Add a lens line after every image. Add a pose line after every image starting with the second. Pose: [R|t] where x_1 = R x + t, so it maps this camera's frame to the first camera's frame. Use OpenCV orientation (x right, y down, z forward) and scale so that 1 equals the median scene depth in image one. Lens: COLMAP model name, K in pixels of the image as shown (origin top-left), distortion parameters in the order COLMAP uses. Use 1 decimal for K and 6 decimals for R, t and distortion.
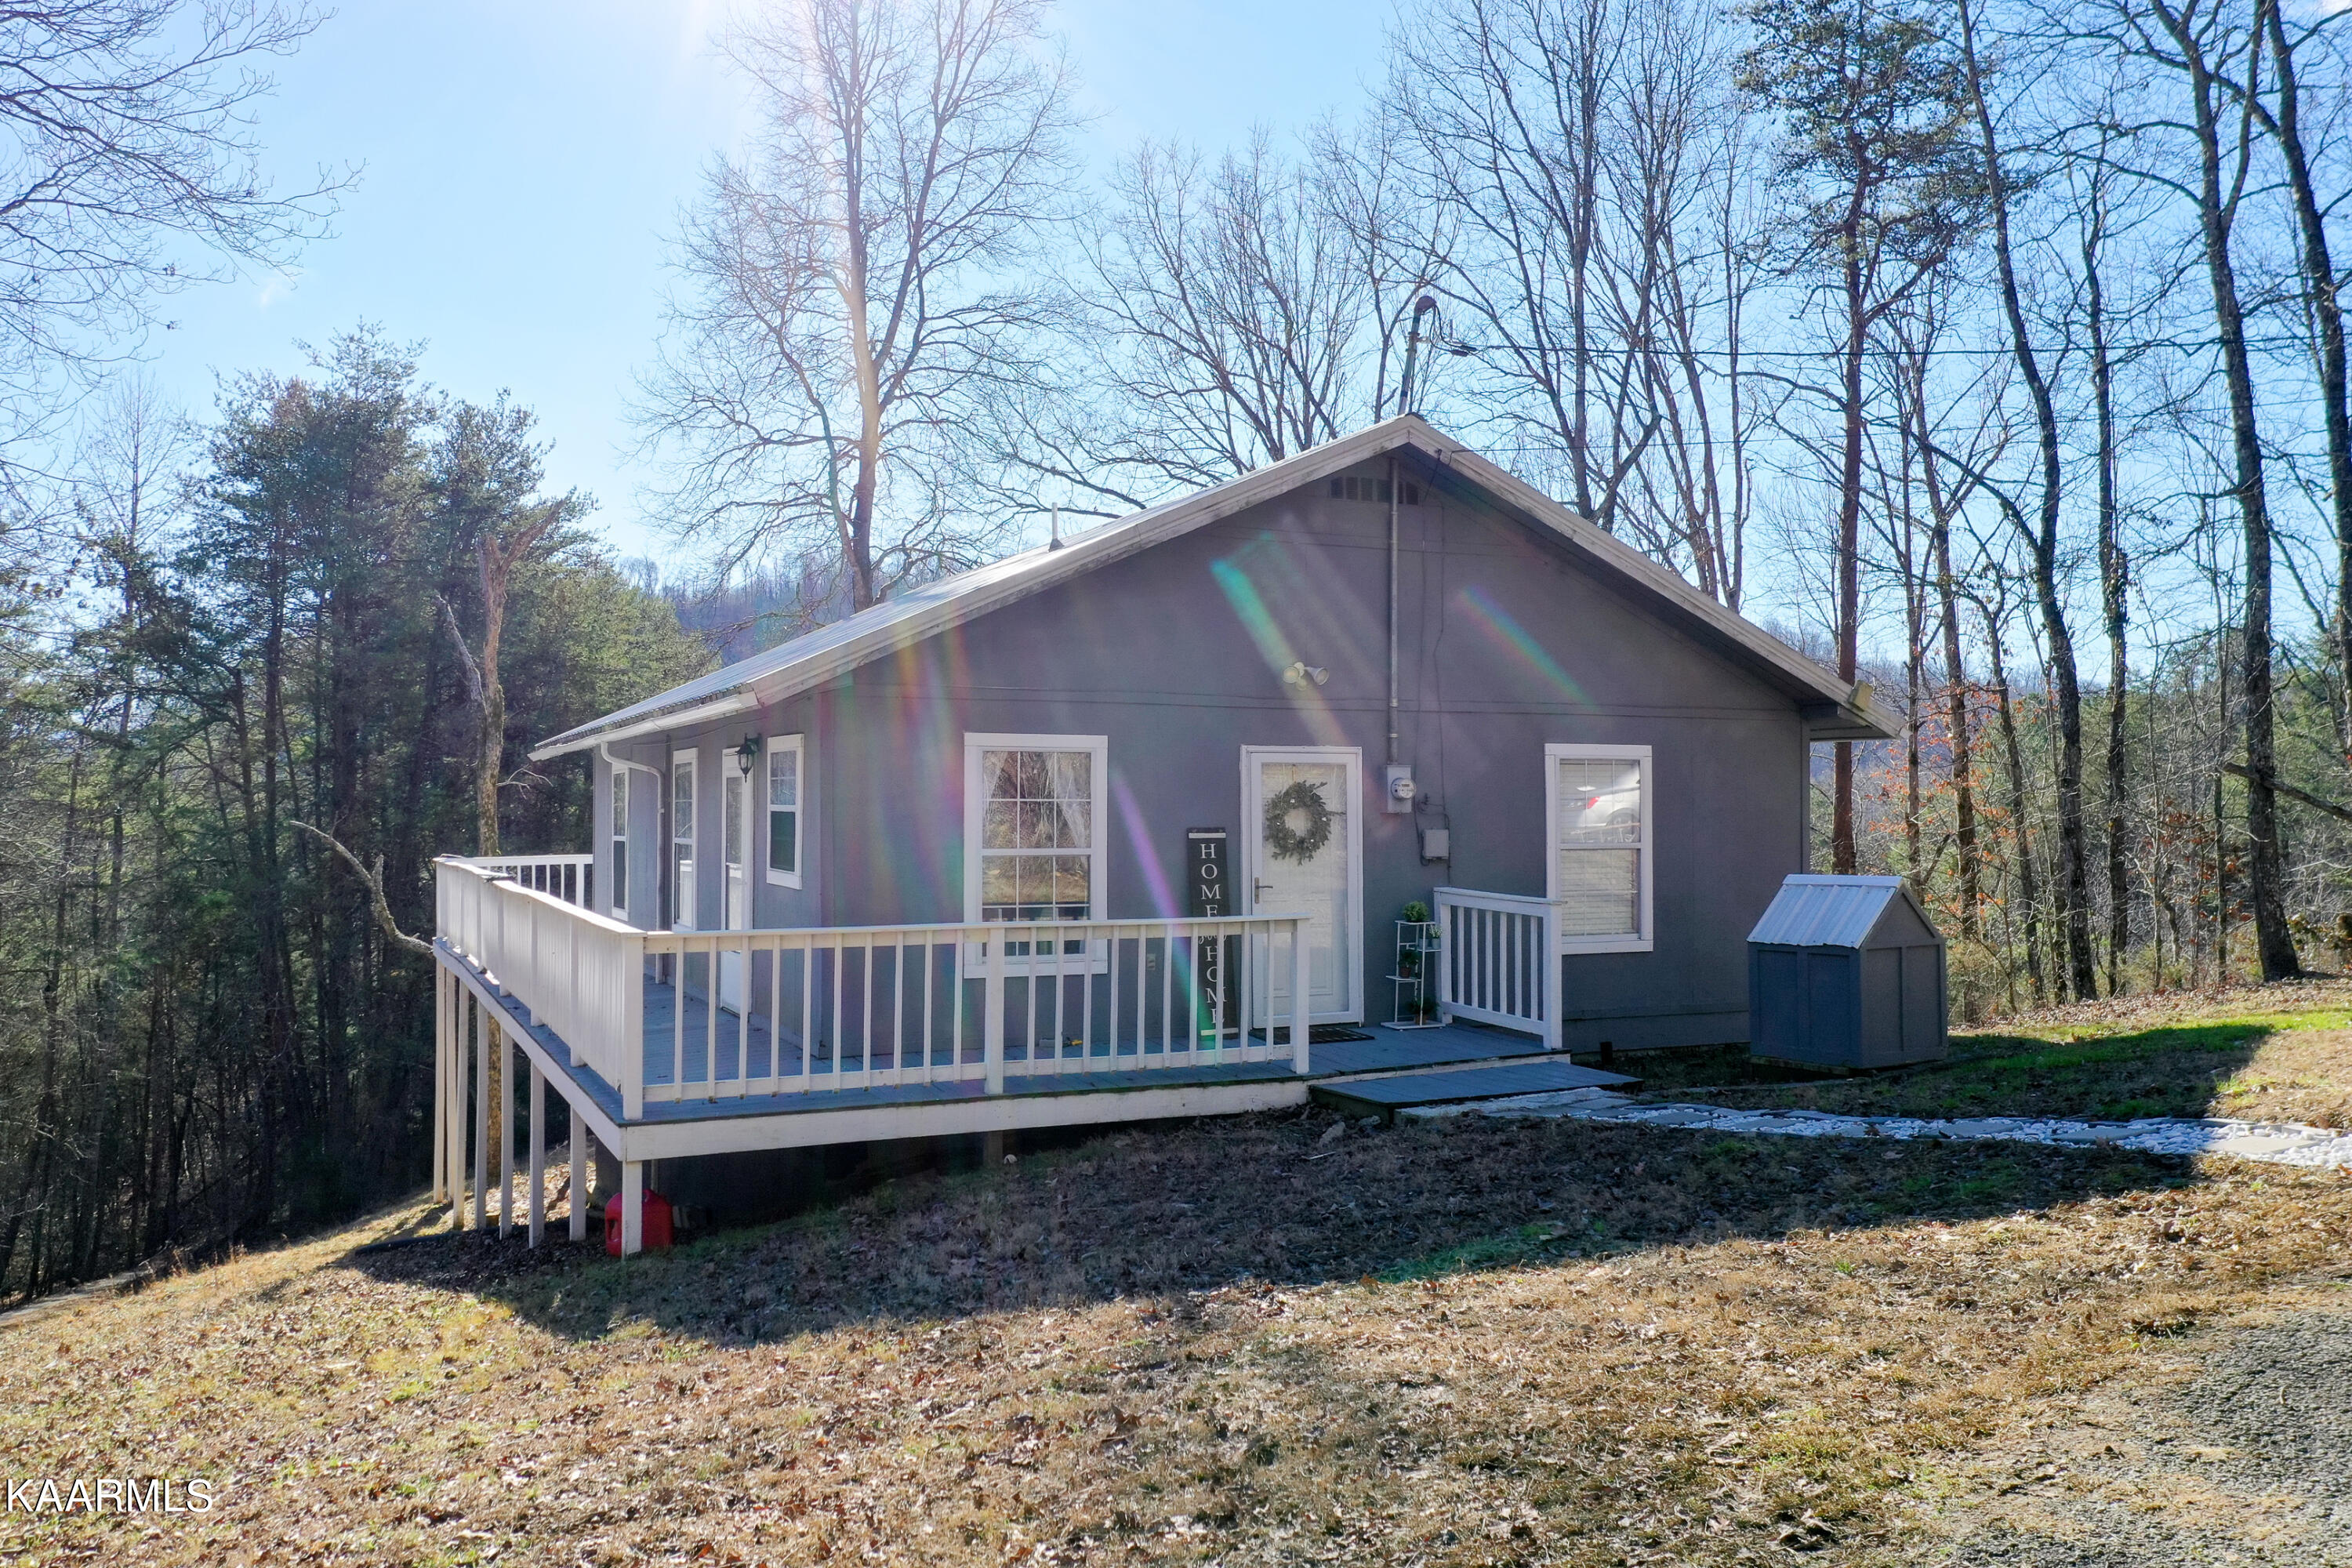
lens RADIAL K [[1856.6, 0, 1182.7], [0, 1856.6, 781.1], [0, 0, 1]] dist [-0.016816, 0.014544]
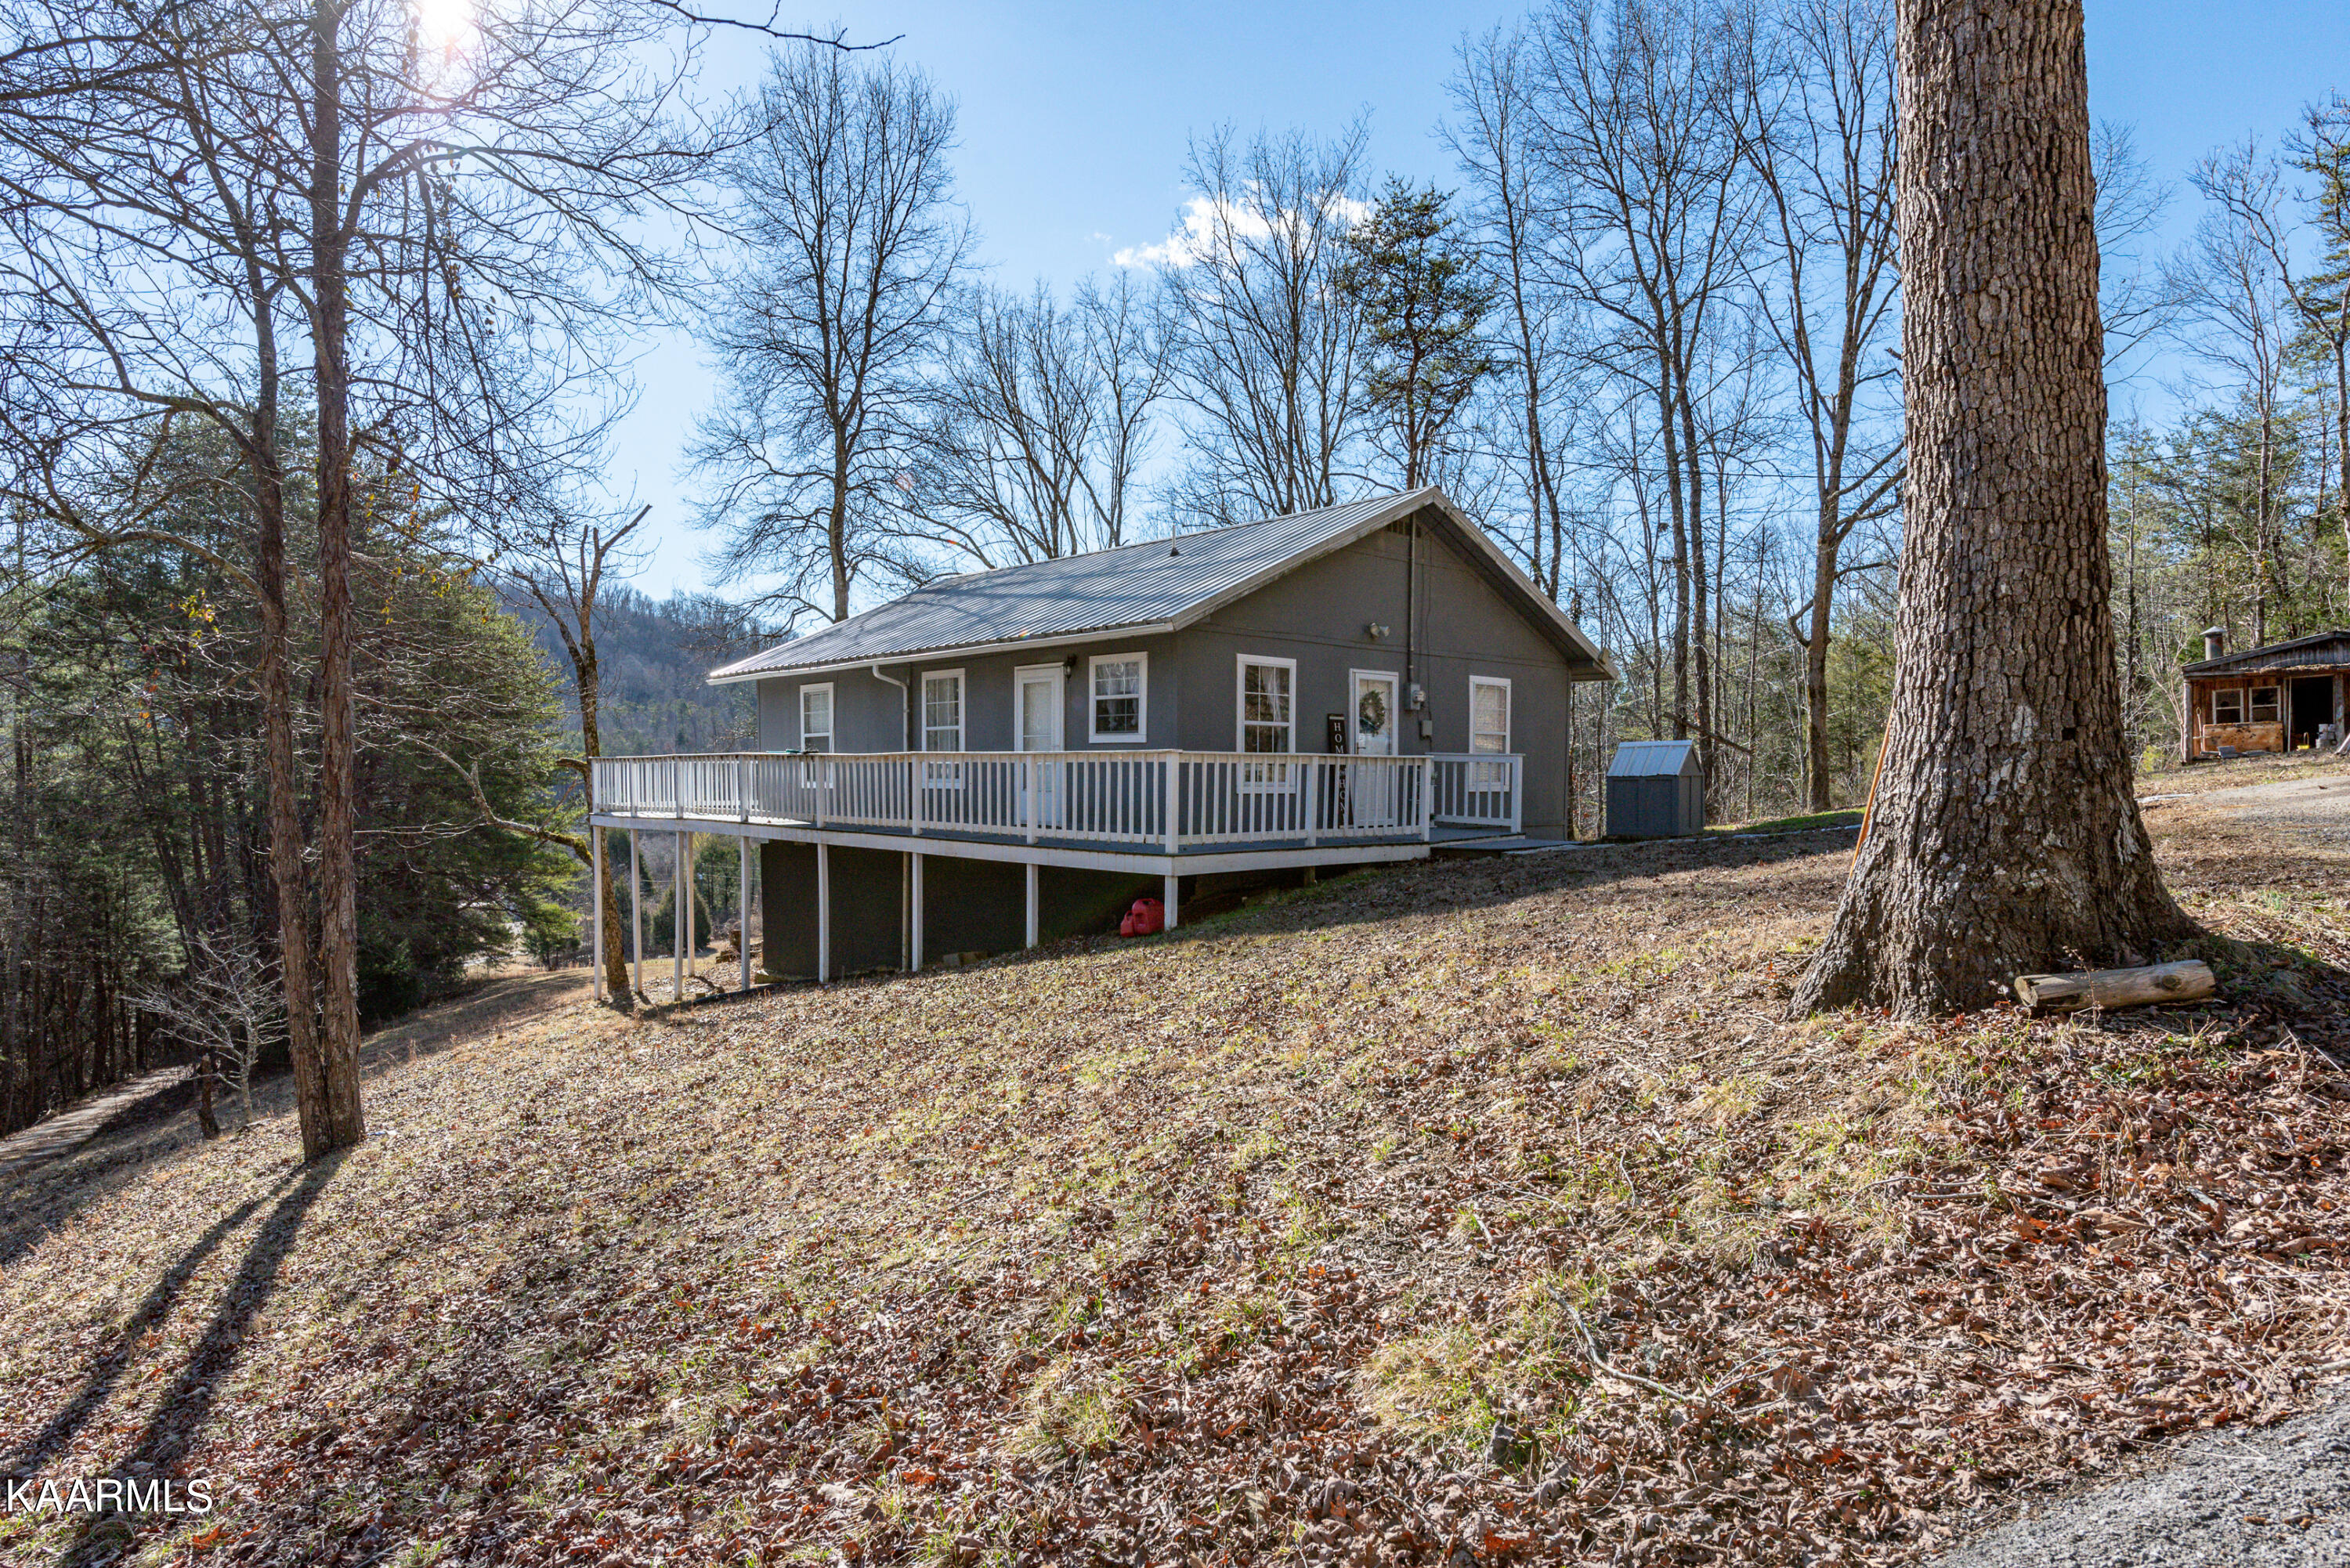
lens RADIAL K [[1285.8, 0, 1187.9], [0, 1285.8, 845.8], [0, 0, 1]] dist [0.008472, -0.002505]
pose [[0.957813, -0.013085, 0.287093, -0.472759], [-0.009140, 0.997071, 0.075937, 0.058080], [-0.287245, -0.075358, 0.954888, -0.151062]]
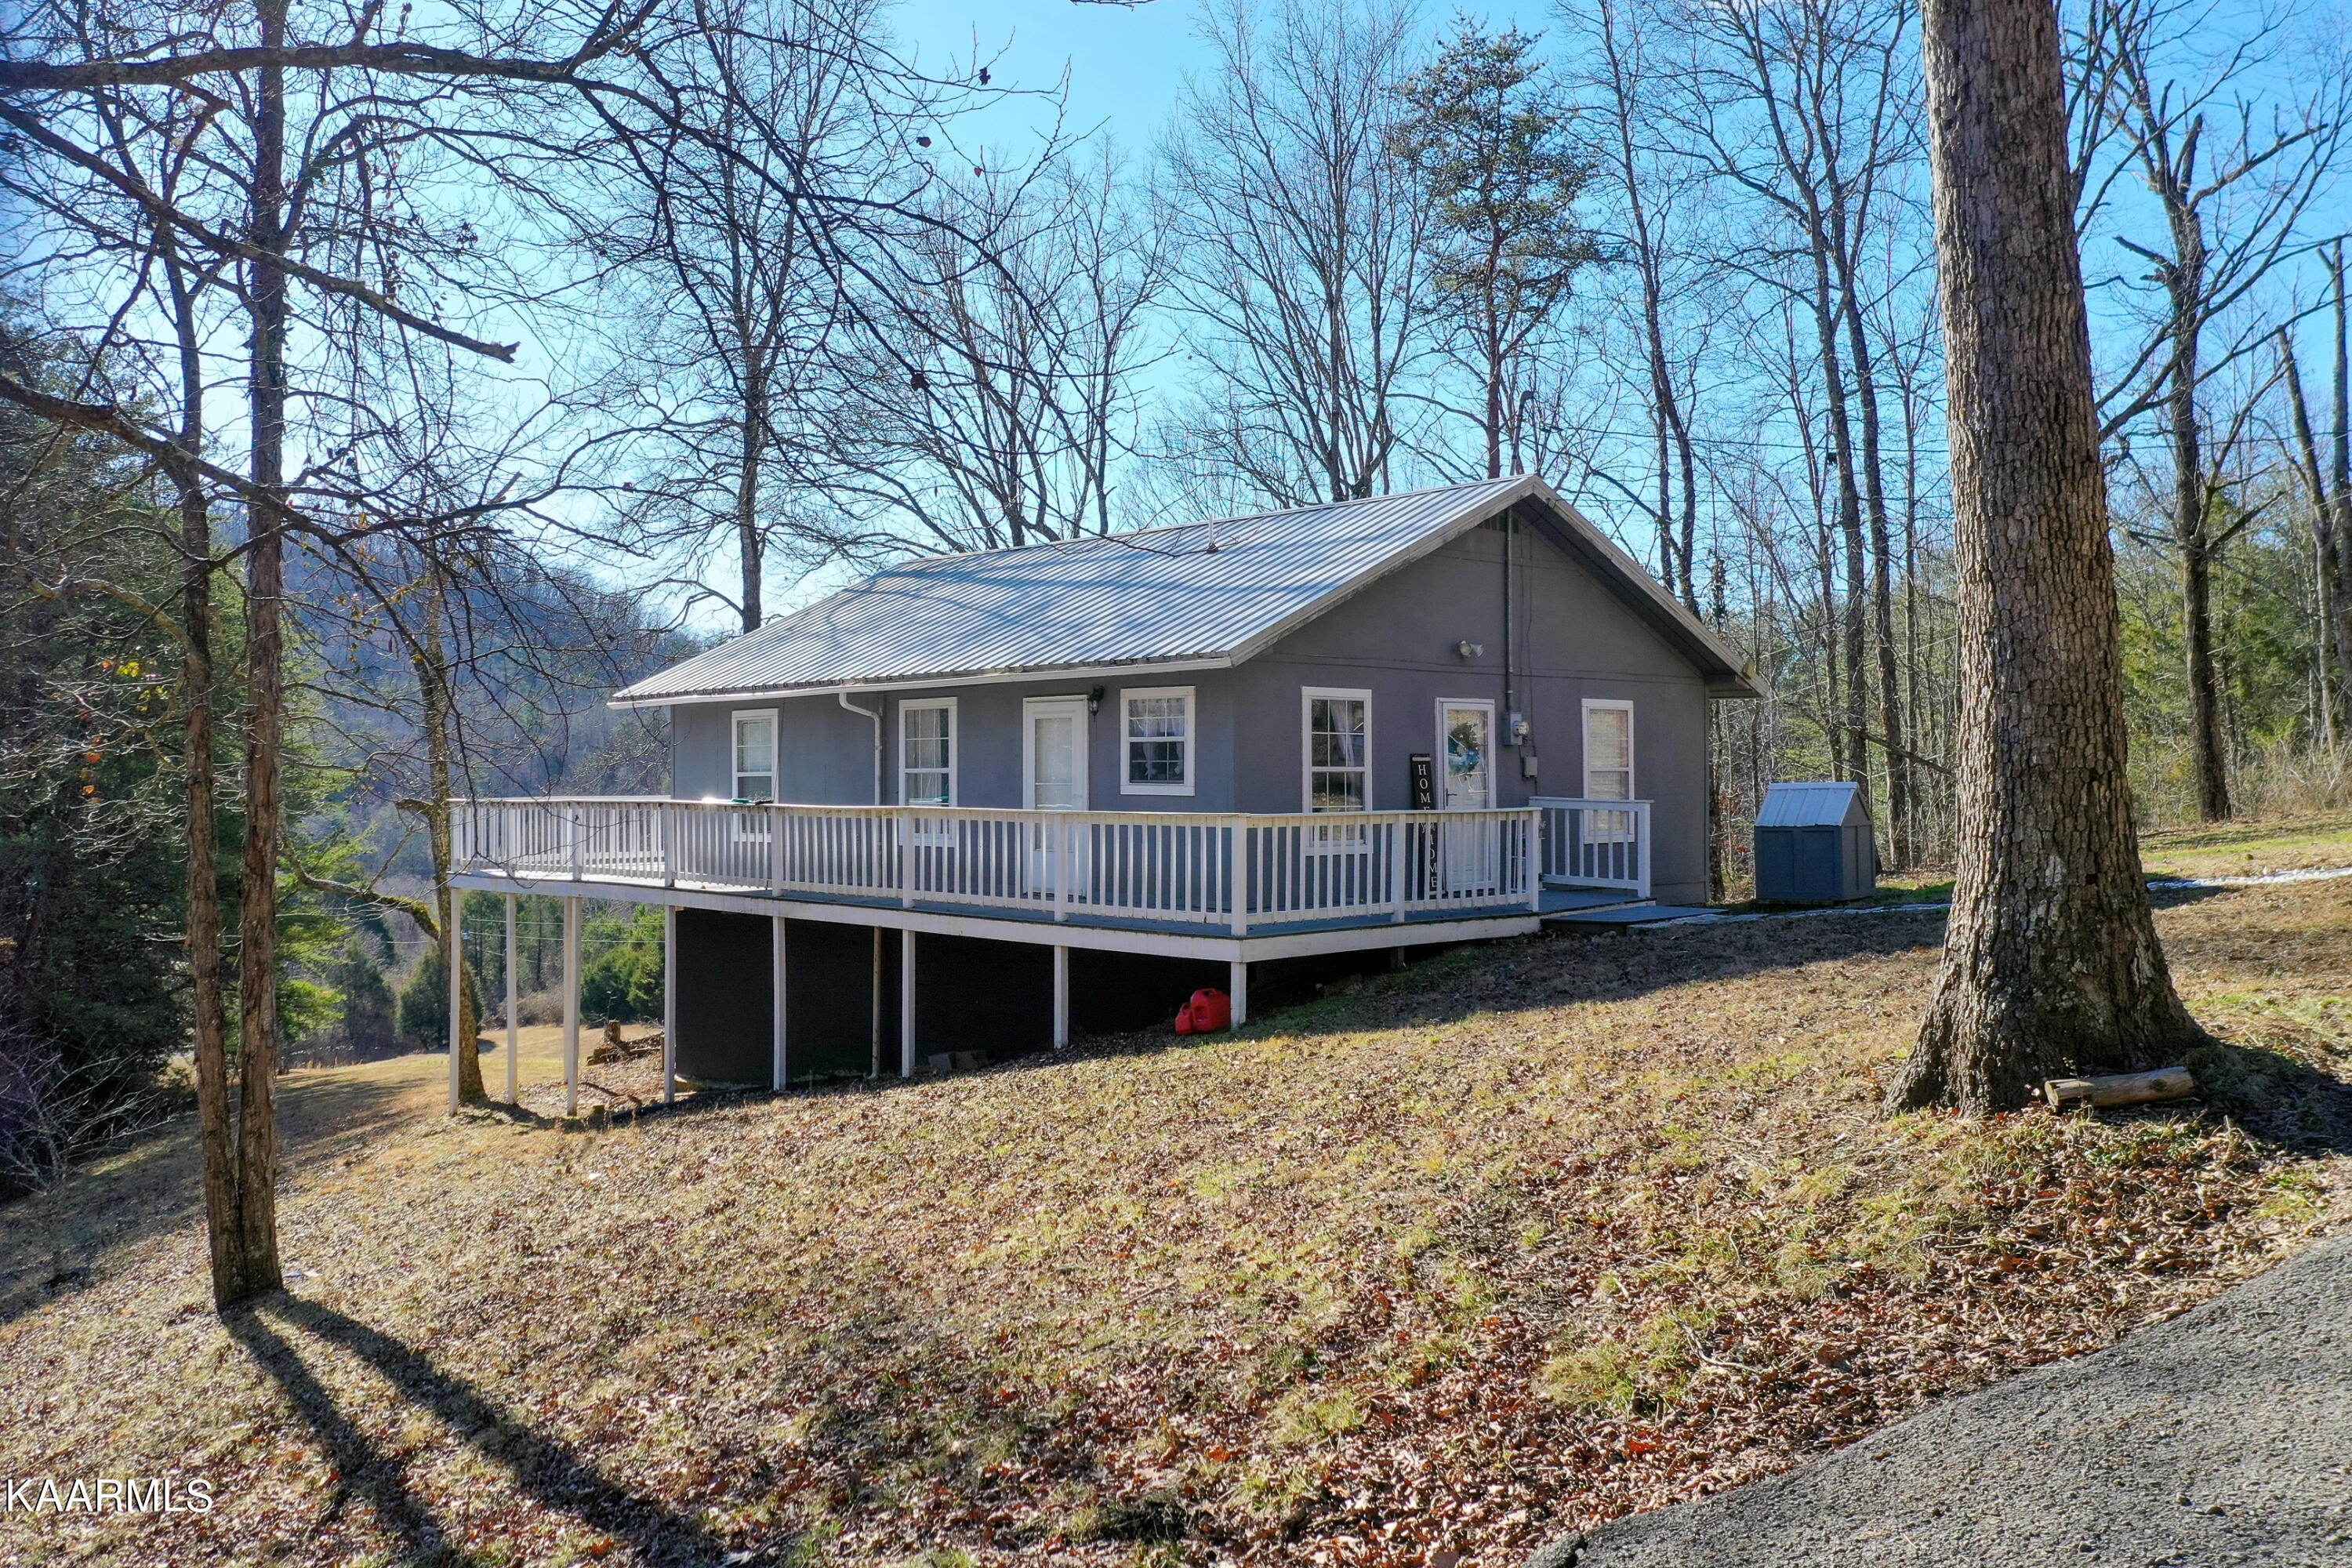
lens RADIAL K [[1856.6, 0, 1170.9], [0, 1856.6, 762.8], [0, 0, 1]] dist [-0.016816, 0.014544]
pose [[0.958023, -0.001151, 0.286689, -0.580848], [-0.001518, 0.999958, 0.009087, 0.018942], [-0.286687, -0.009141, 0.957981, -0.333357]]
